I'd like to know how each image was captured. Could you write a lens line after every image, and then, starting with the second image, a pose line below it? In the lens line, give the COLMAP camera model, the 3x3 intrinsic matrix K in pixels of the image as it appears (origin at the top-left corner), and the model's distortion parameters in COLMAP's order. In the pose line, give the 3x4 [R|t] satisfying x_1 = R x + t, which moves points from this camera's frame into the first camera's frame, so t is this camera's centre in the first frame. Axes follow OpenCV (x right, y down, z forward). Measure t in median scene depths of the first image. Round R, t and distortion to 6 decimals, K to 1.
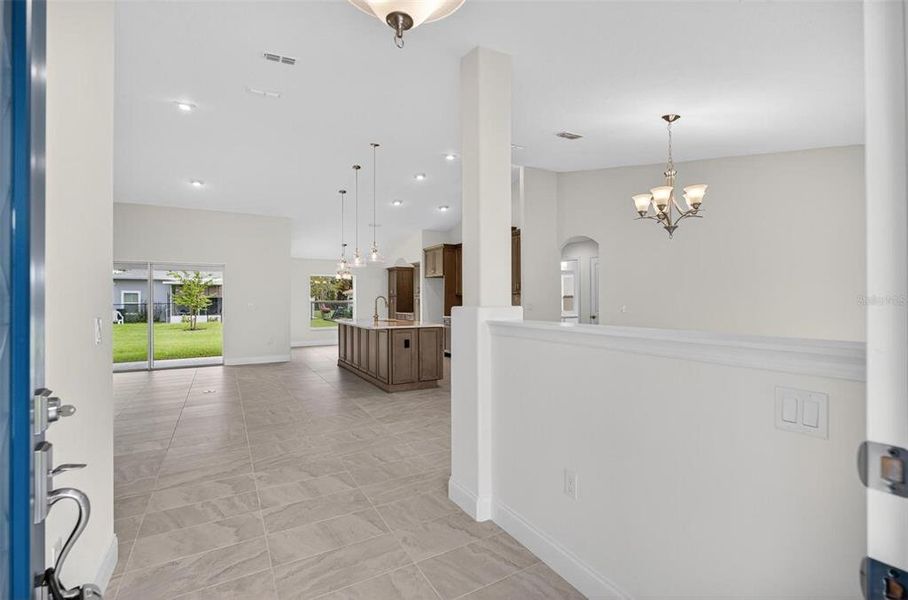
lens RADIAL K [[406.0, 0, 458.6], [0, 406.0, 296.4], [0, 0, 1]] dist [-0.009664, 0.000968]
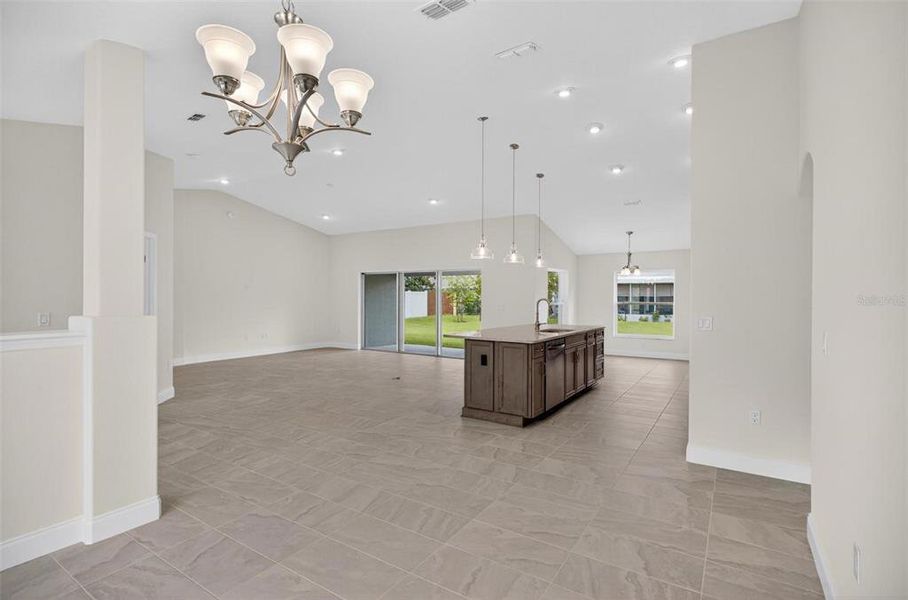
lens RADIAL K [[440.3, 0, 455.5], [0, 440.3, 292.6], [0, 0, 1]] dist [0.002624, 0.000258]
pose [[0.455097, -0.001885, -0.890440, 0.610997], [-0.001620, 0.999994, -0.002945, -0.012483], [0.890441, 0.002782, 0.455091, 0.560227]]
